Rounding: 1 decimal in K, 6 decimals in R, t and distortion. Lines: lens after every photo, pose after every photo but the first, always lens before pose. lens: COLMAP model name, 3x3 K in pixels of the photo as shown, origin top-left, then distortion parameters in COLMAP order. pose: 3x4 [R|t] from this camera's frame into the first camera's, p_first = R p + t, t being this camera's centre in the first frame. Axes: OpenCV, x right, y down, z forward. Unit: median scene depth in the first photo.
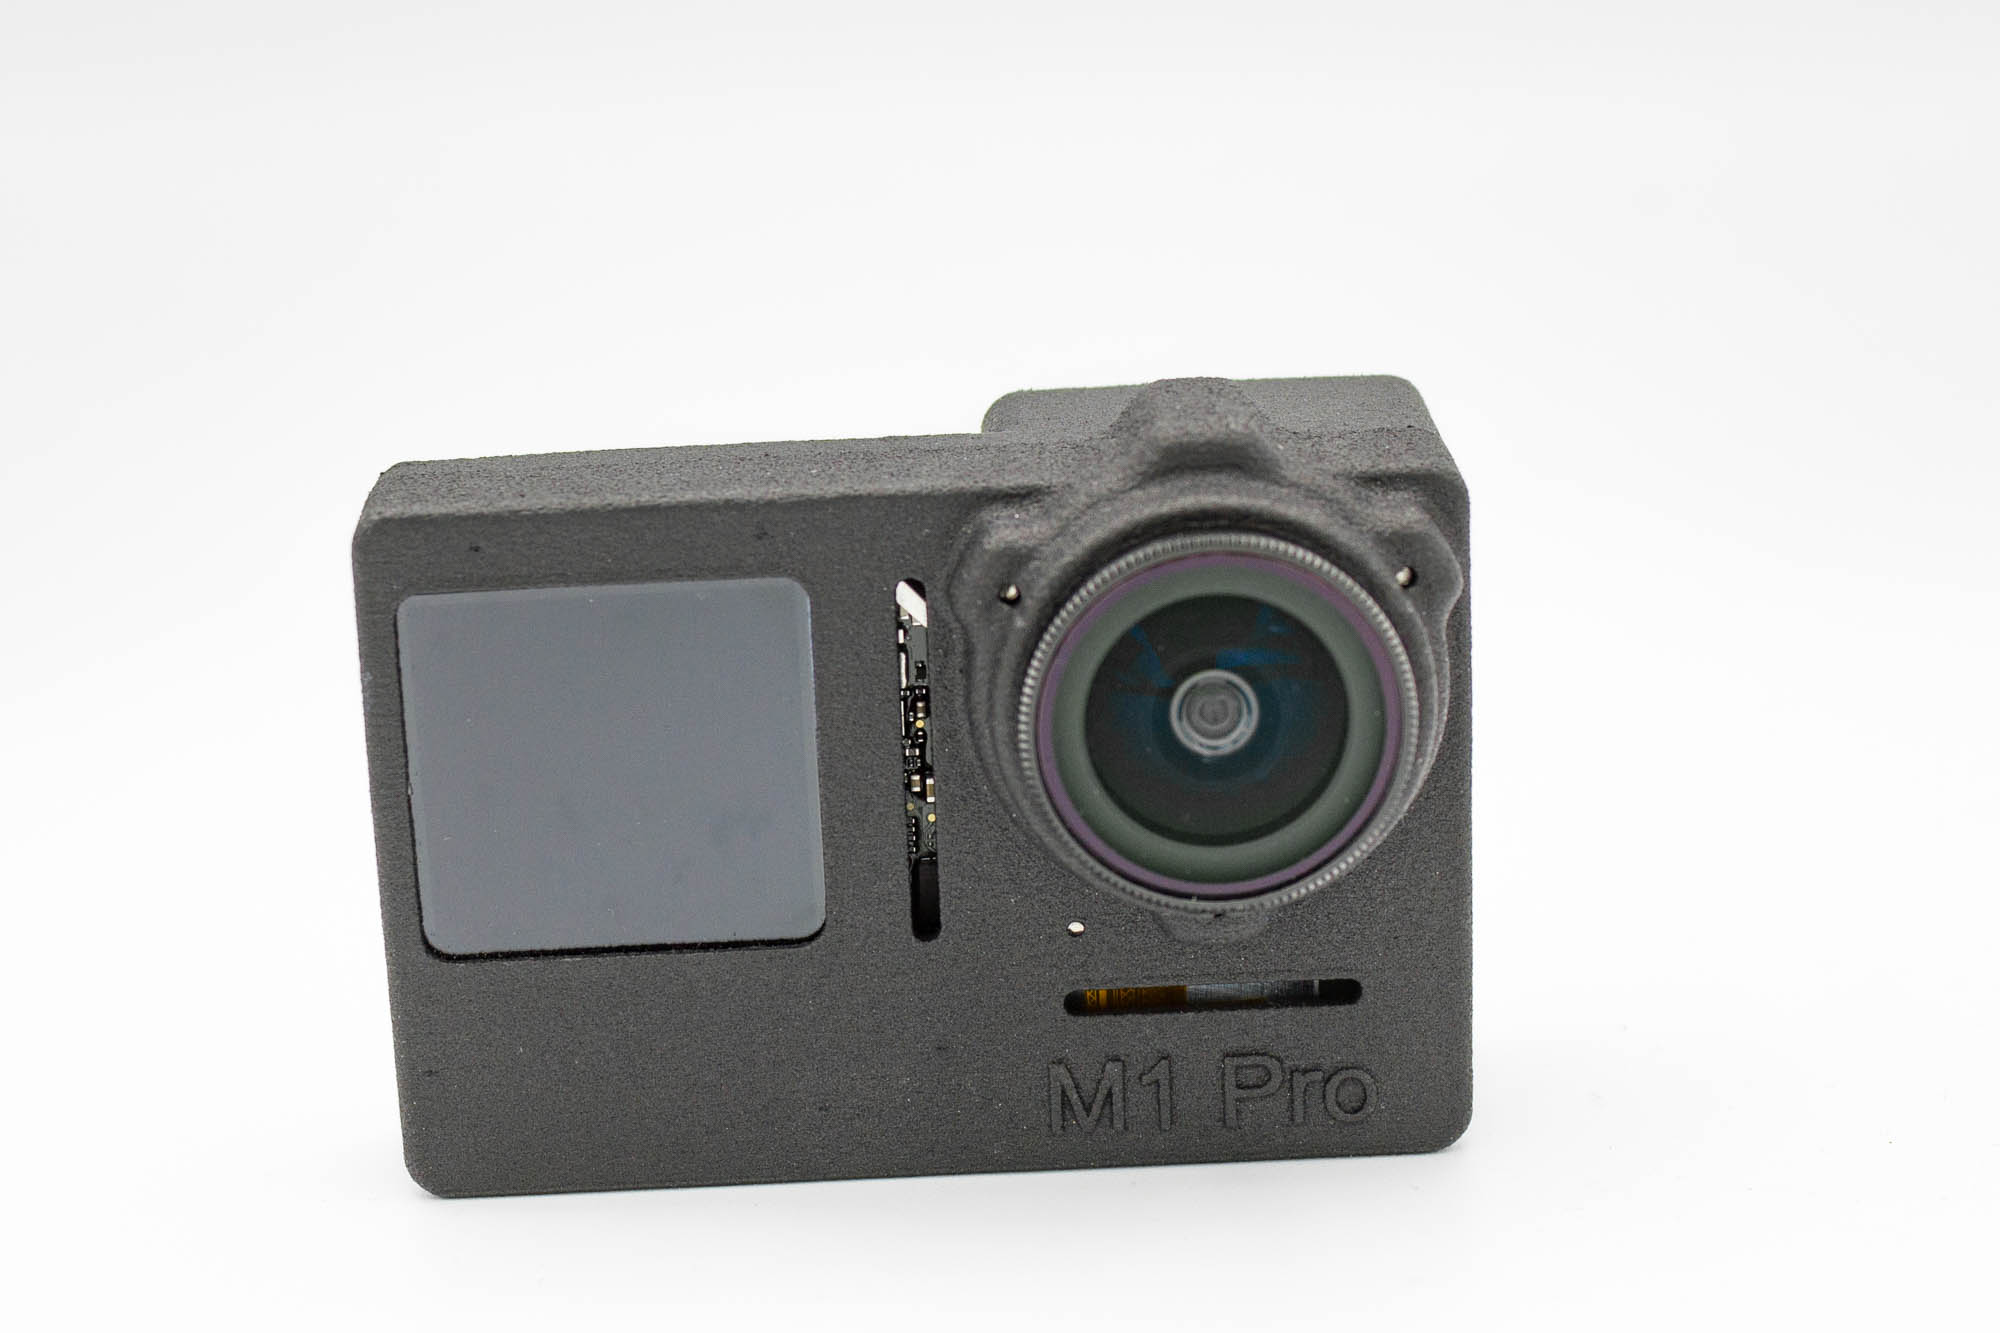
lens RADIAL K [[3890.2, 0, 1000.0], [0, 3890.2, 666.5], [0, 0, 1]] dist [-0.010031, 0.011052]
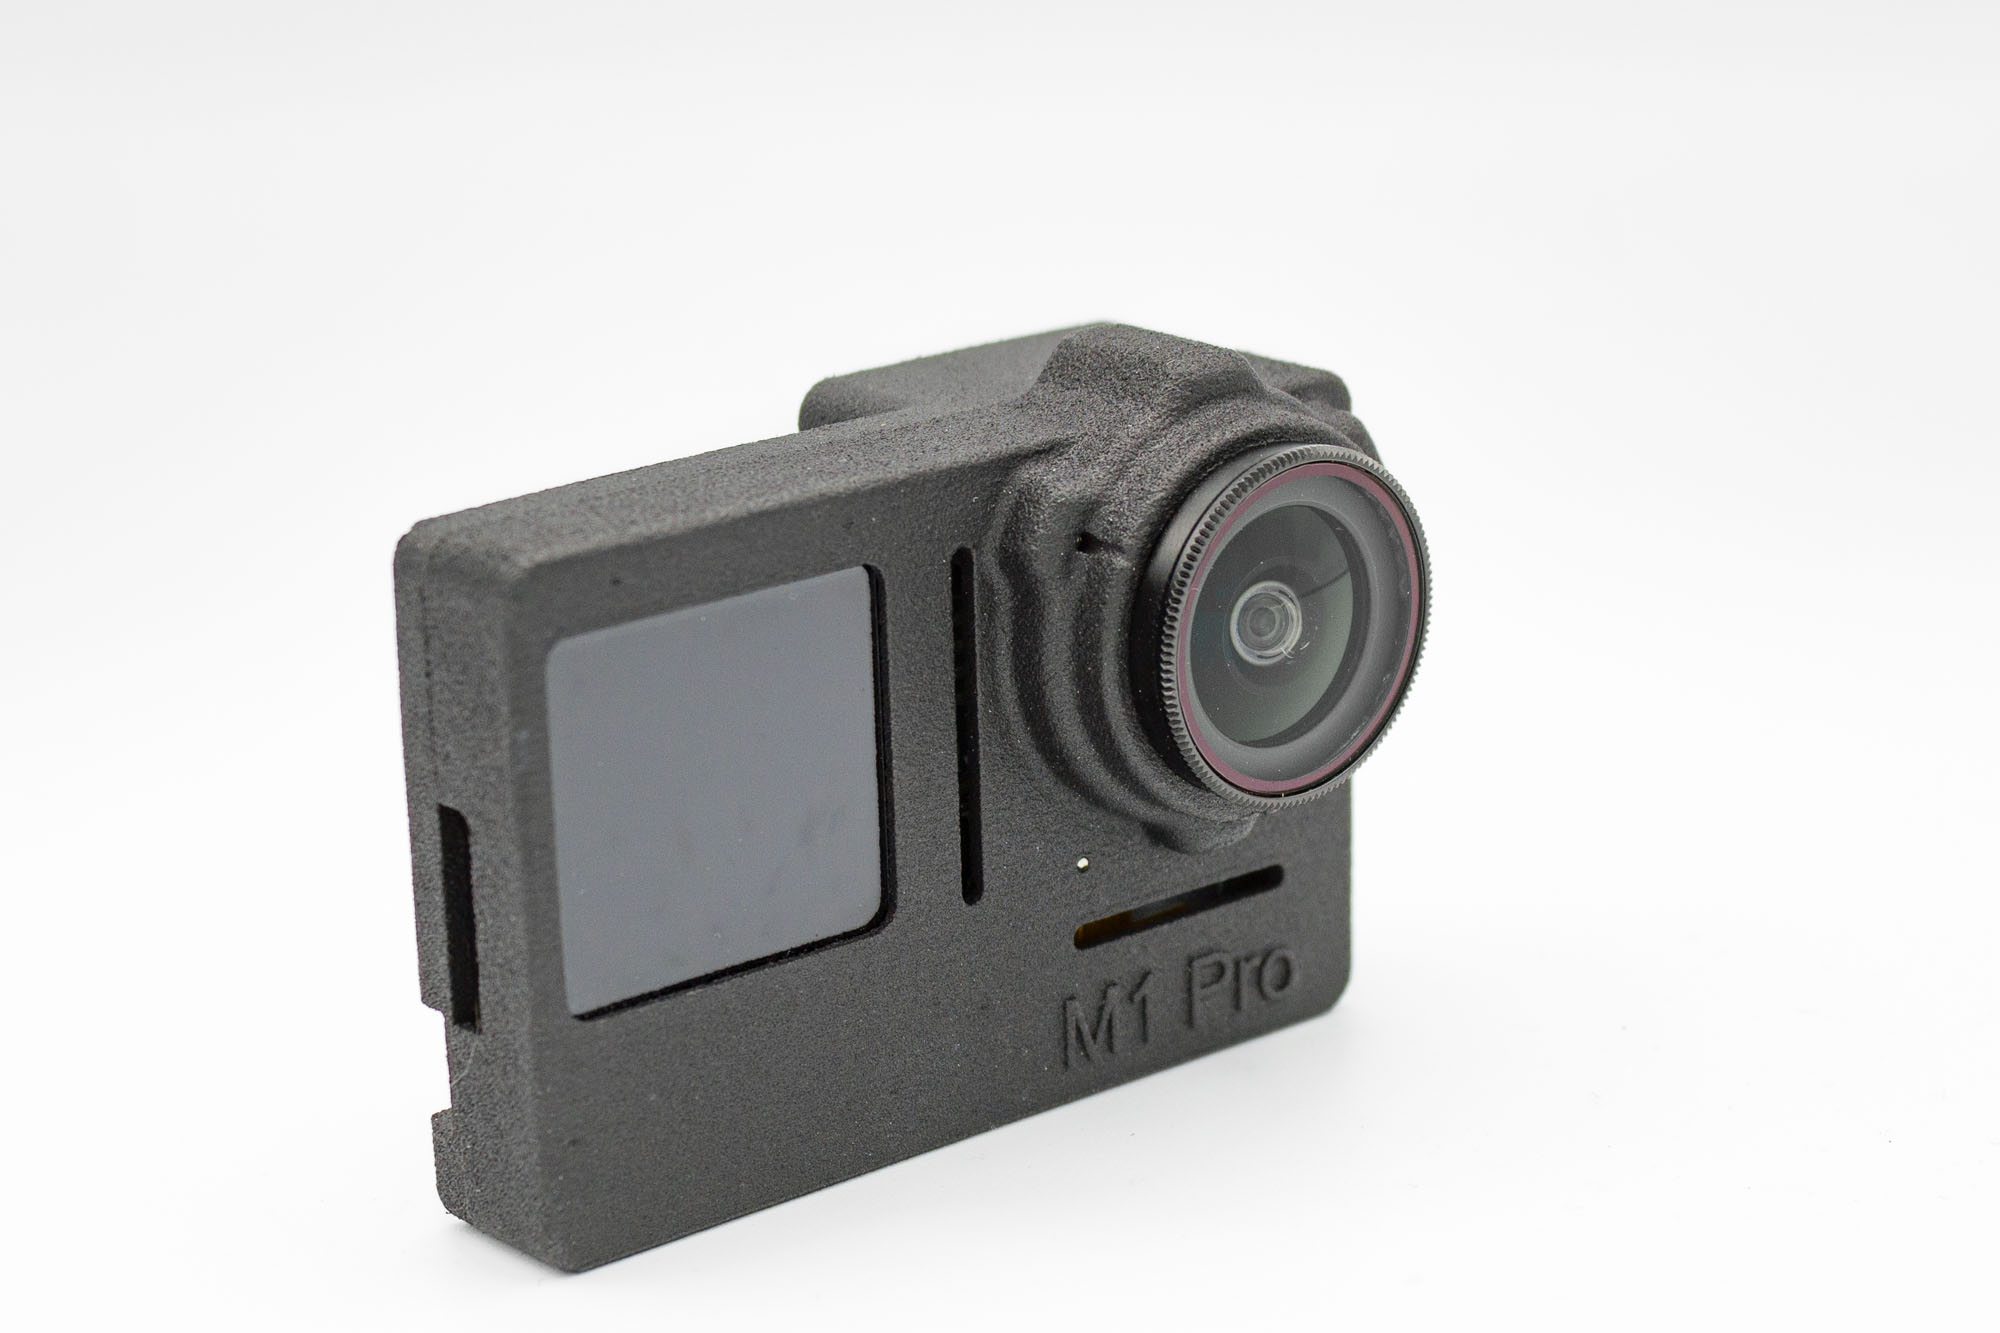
lens RADIAL K [[3890.2, 0, 1000.0], [0, 3890.2, 666.5], [0, 0, 1]] dist [-0.010031, 0.011052]
pose [[0.835140, -0.170630, 0.522902, -0.537737], [0.179291, 0.983192, 0.034478, -0.024595], [-0.519996, 0.064958, 0.851695, 0.124151]]
